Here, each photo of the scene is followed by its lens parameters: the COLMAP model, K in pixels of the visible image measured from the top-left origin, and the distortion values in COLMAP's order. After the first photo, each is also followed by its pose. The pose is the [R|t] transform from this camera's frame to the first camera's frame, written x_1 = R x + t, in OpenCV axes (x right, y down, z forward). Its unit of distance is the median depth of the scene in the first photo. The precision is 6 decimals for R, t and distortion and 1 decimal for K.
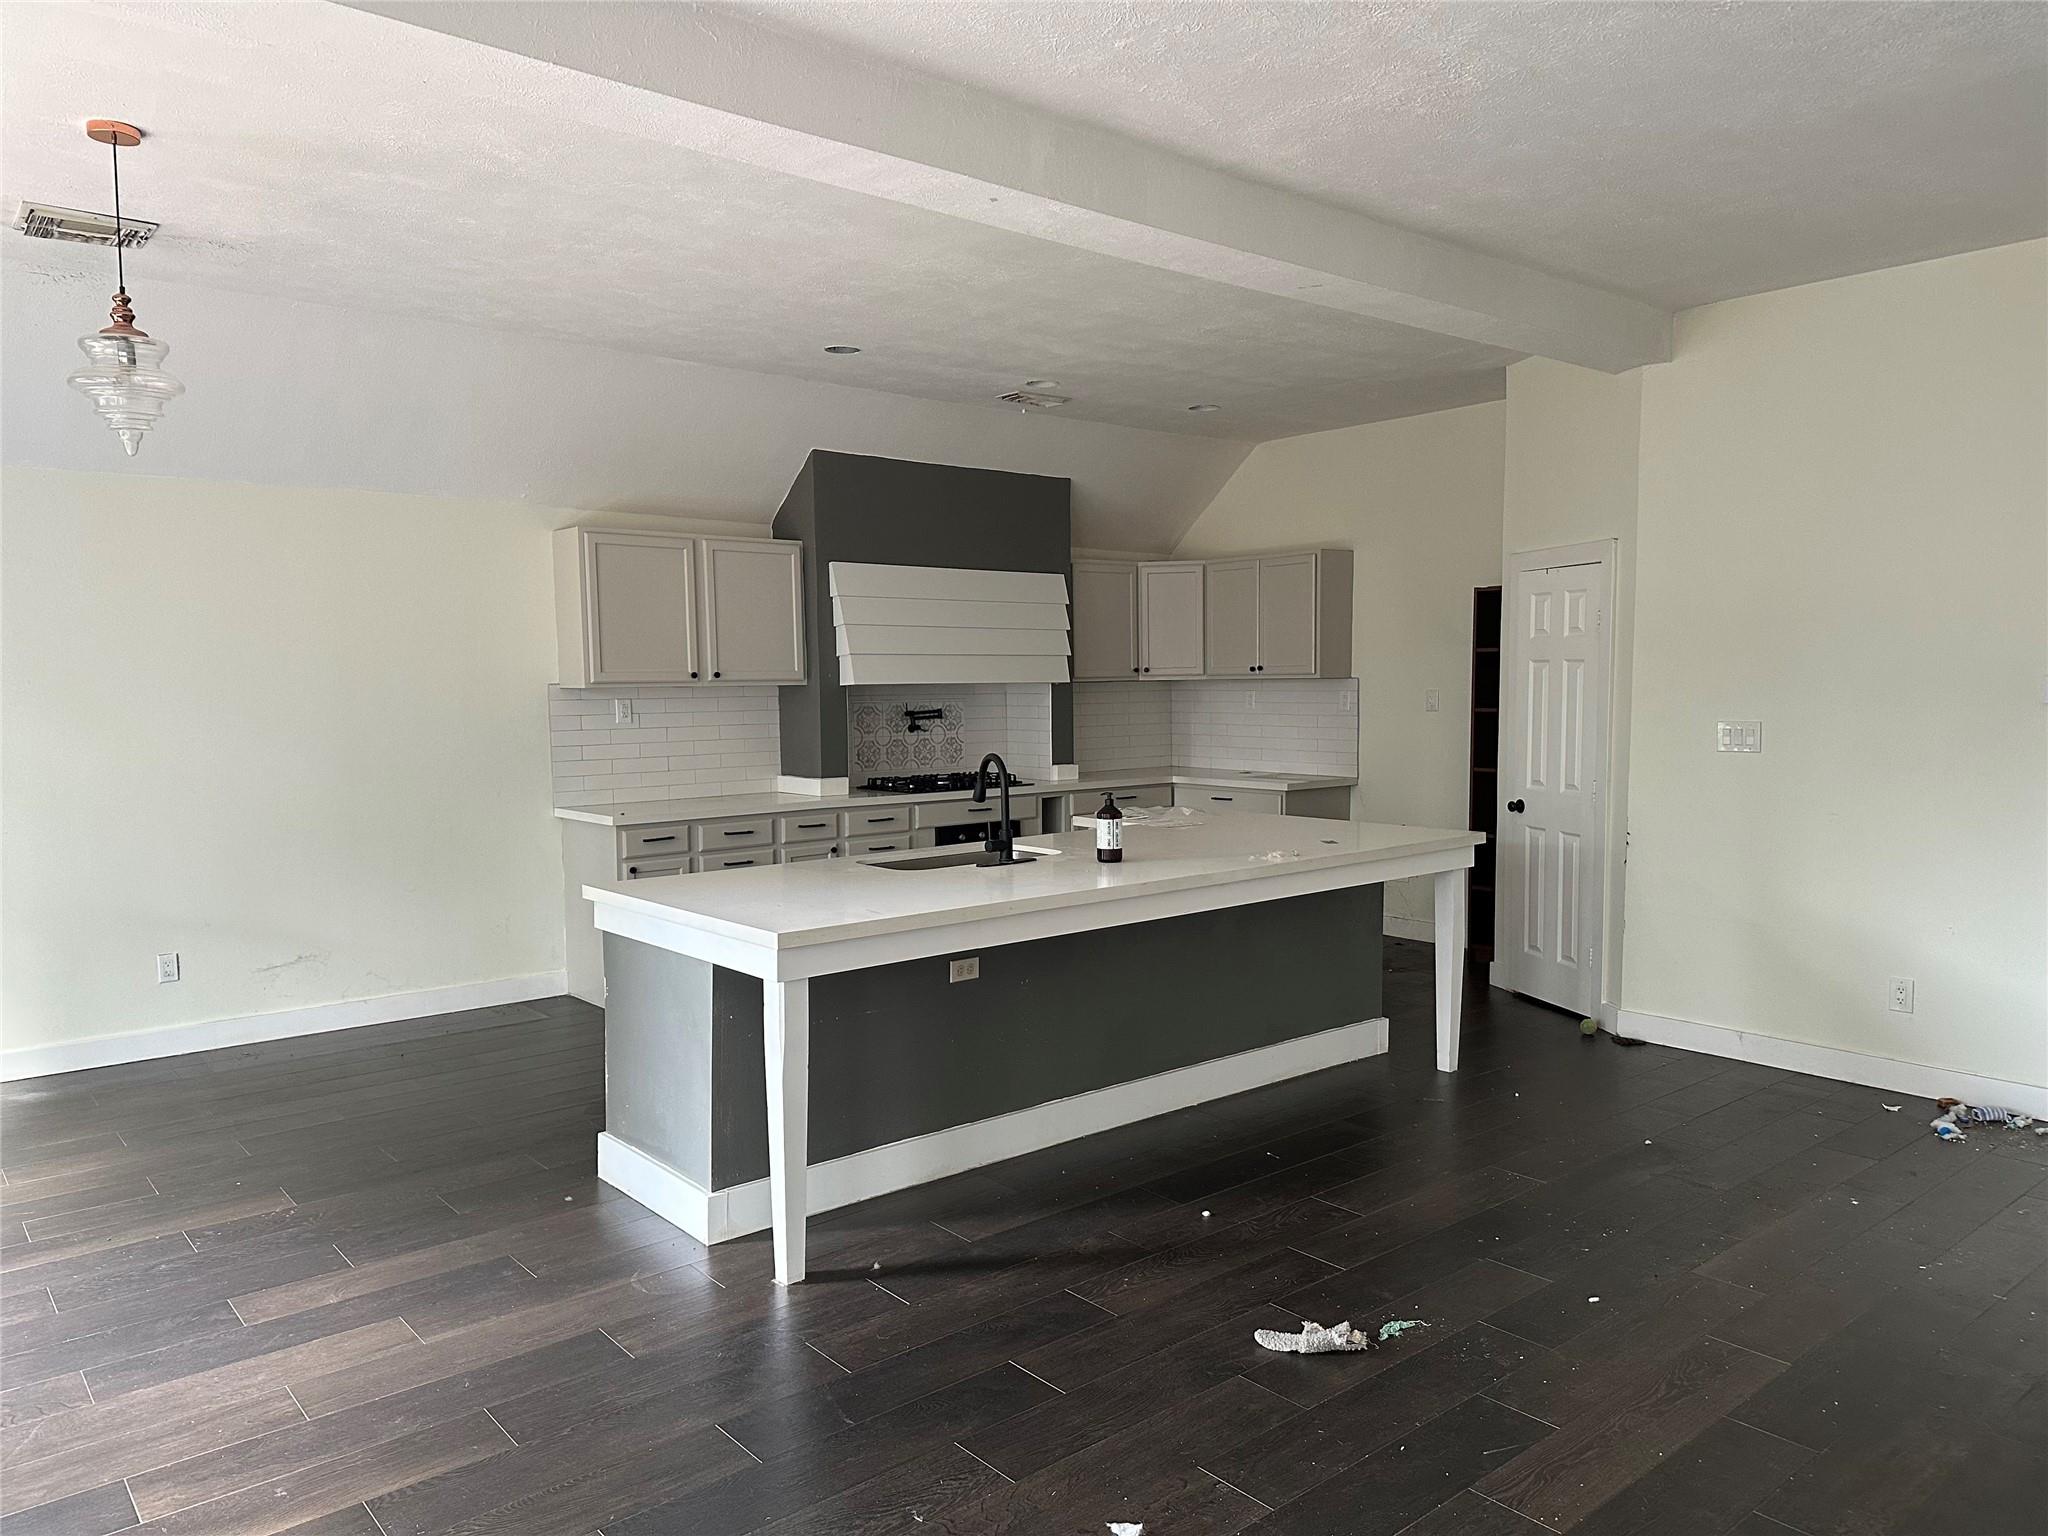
lens RADIAL K [[1453.5, 0, 1028.5], [0, 1453.5, 778.5], [0, 0, 1]] dist [0.155000, -0.147661]
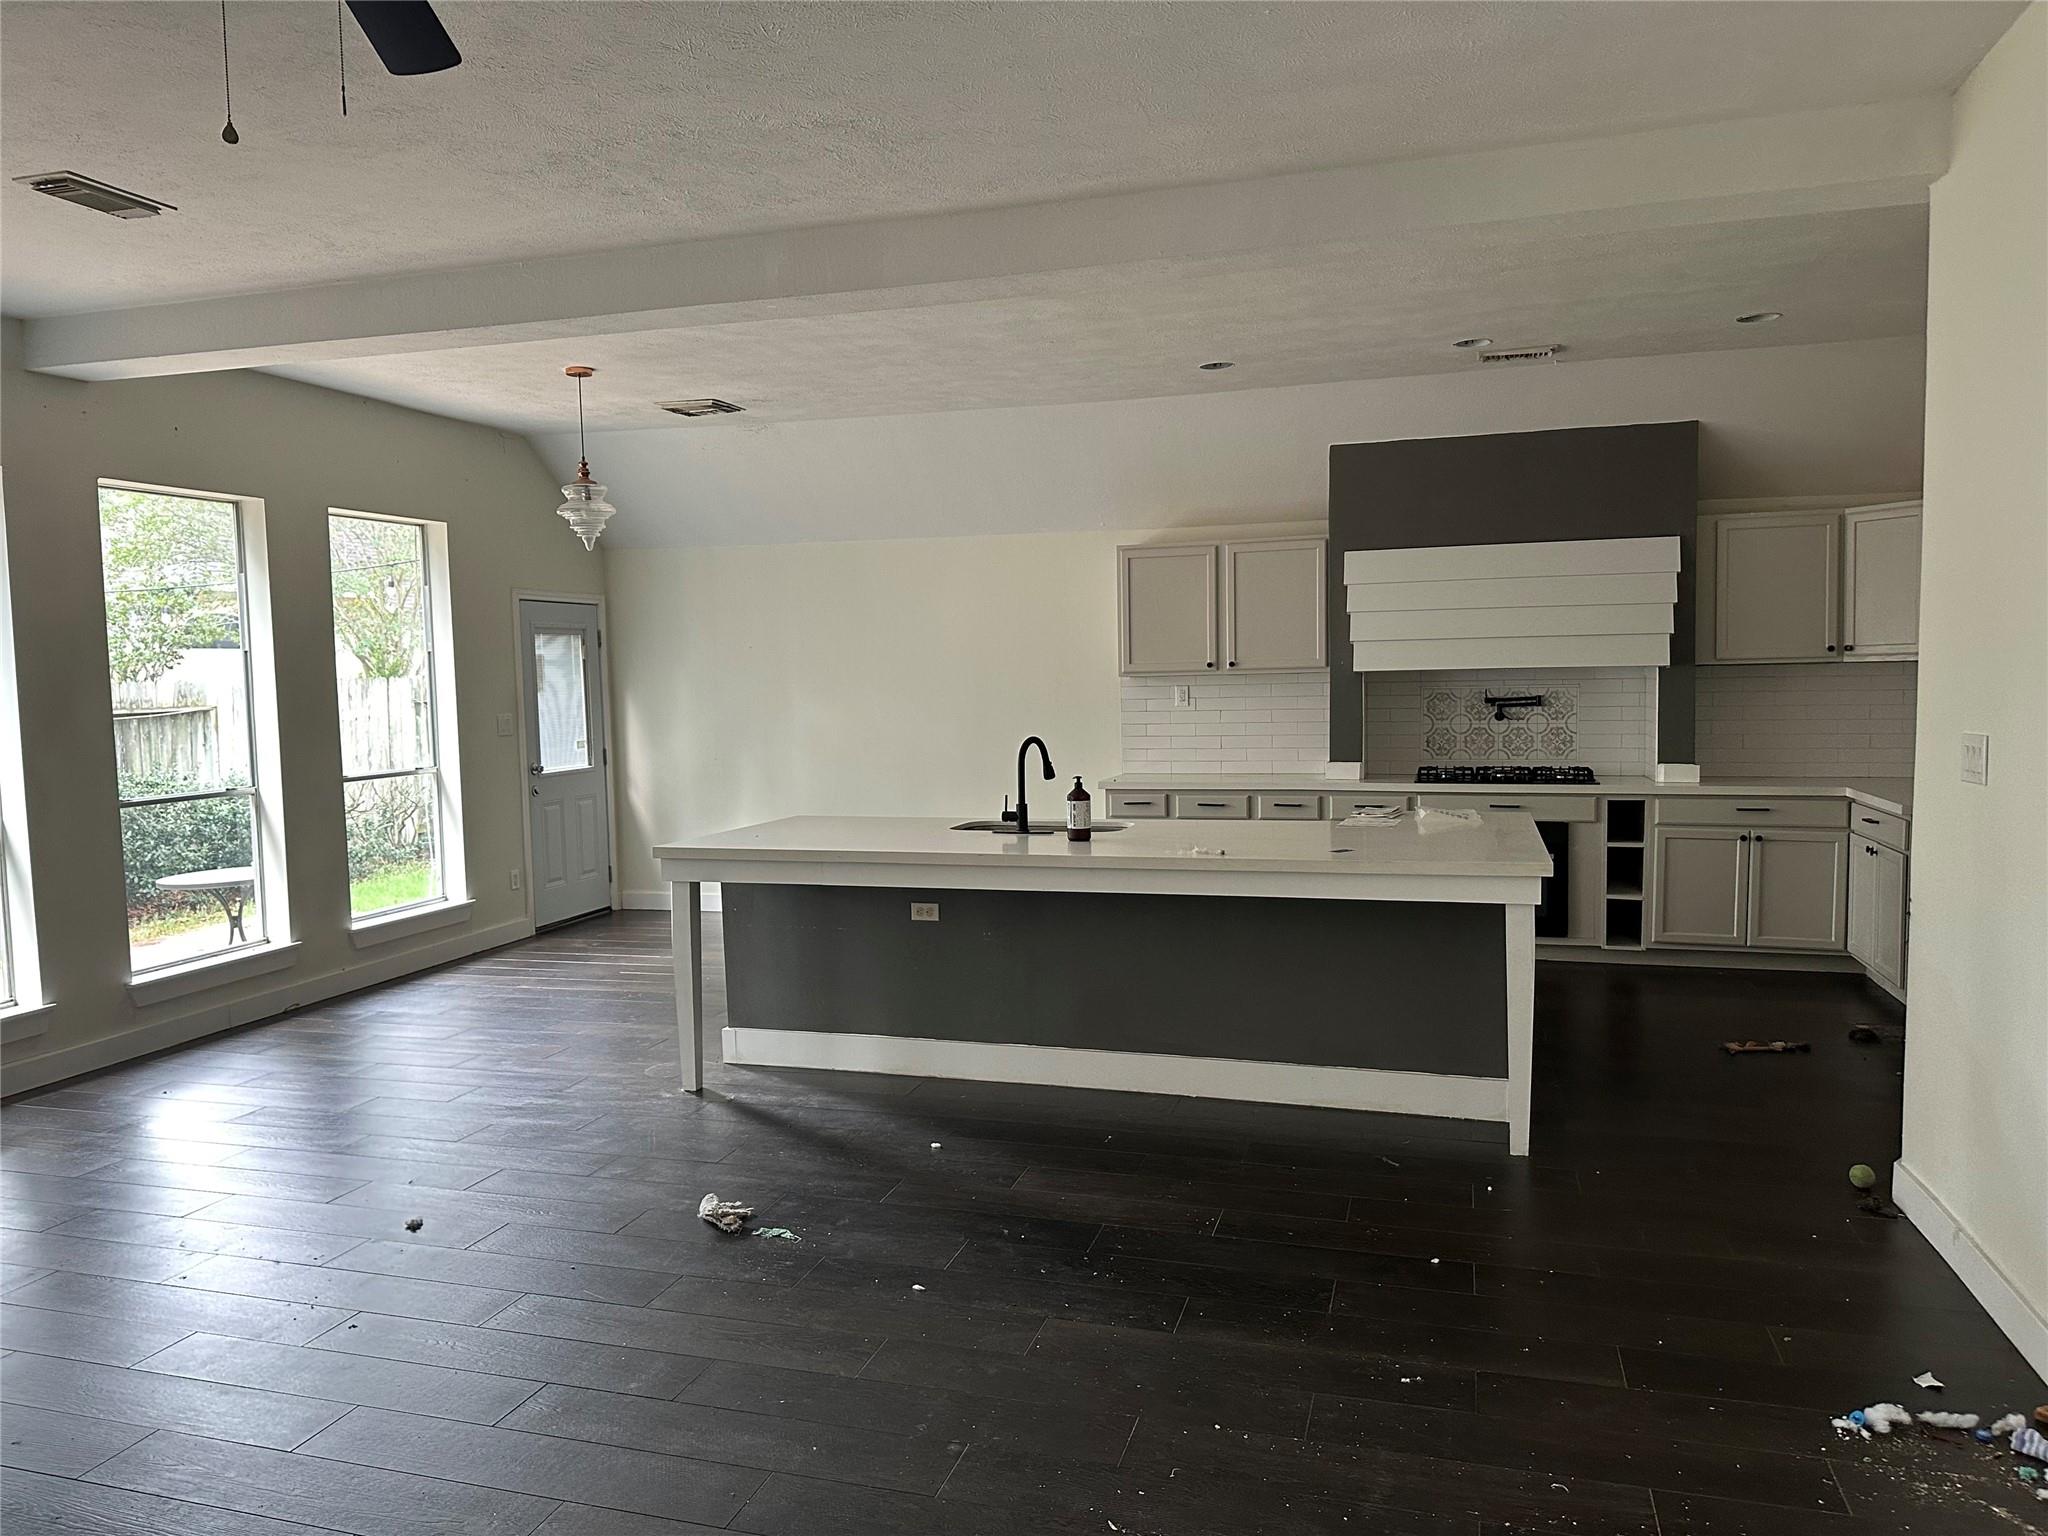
lens RADIAL K [[1453.5, 0, 1028.5], [0, 1453.5, 778.5], [0, 0, 1]] dist [0.155000, -0.147661]
pose [[0.541272, 0.060958, -0.838635, 0.597641], [-0.049290, 0.997954, 0.040725, -0.019483], [0.839402, 0.019293, 0.543169, 0.243993]]
